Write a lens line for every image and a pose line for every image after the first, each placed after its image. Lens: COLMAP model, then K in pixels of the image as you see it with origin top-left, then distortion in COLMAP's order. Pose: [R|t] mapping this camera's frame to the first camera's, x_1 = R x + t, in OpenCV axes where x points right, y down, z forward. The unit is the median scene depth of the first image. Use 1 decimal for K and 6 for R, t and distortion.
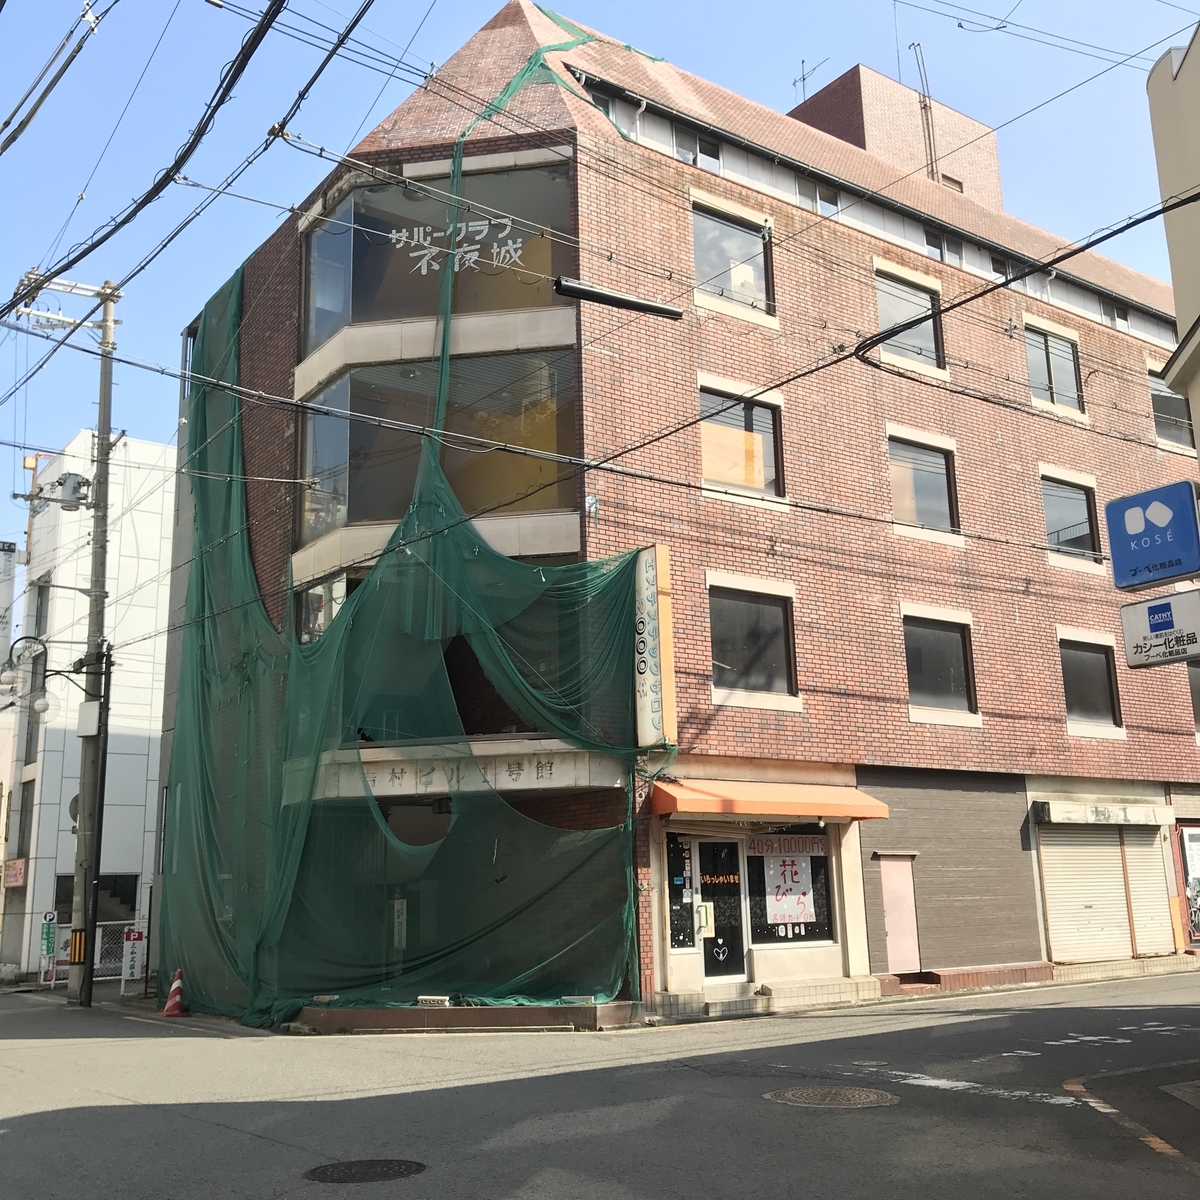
lens RADIAL K [[1290.4, 0, 600.7], [0, 1290.4, 602.8], [0, 0, 1]] dist [0.023396, 0.000000]
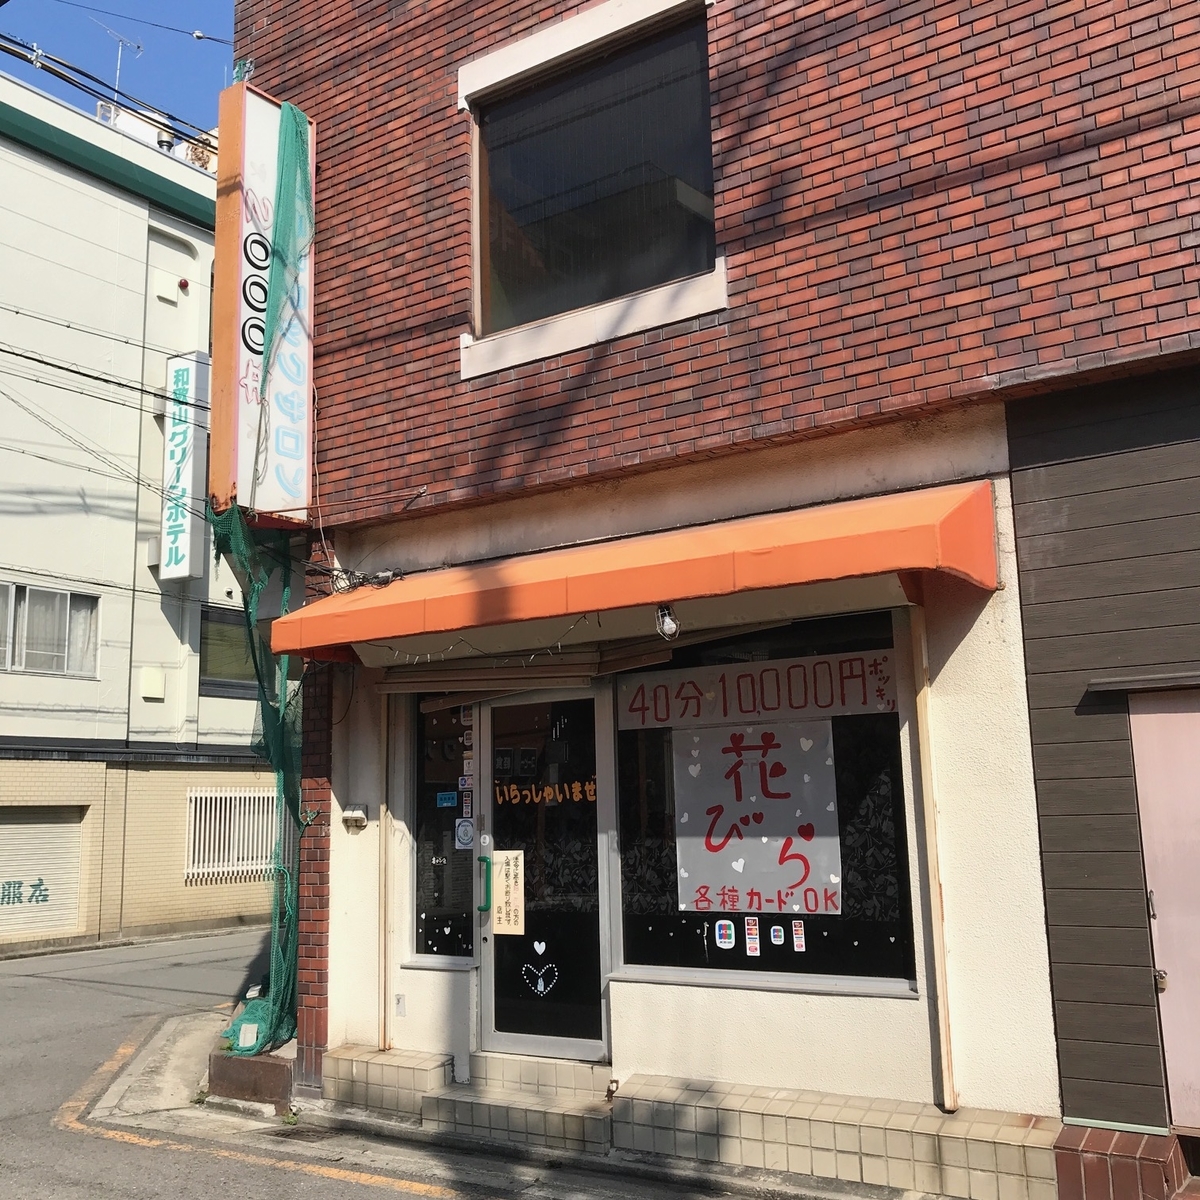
lens RADIAL K [[1290.4, 0, 600.1], [0, 1290.4, 594.0], [0, 0, 1]] dist [0.023396, 0.000000]
pose [[0.344888, -0.141584, -0.927904, 0.467472], [0.228734, 0.971435, -0.063210, 0.178715], [0.910348, -0.190443, 0.367422, 0.859605]]
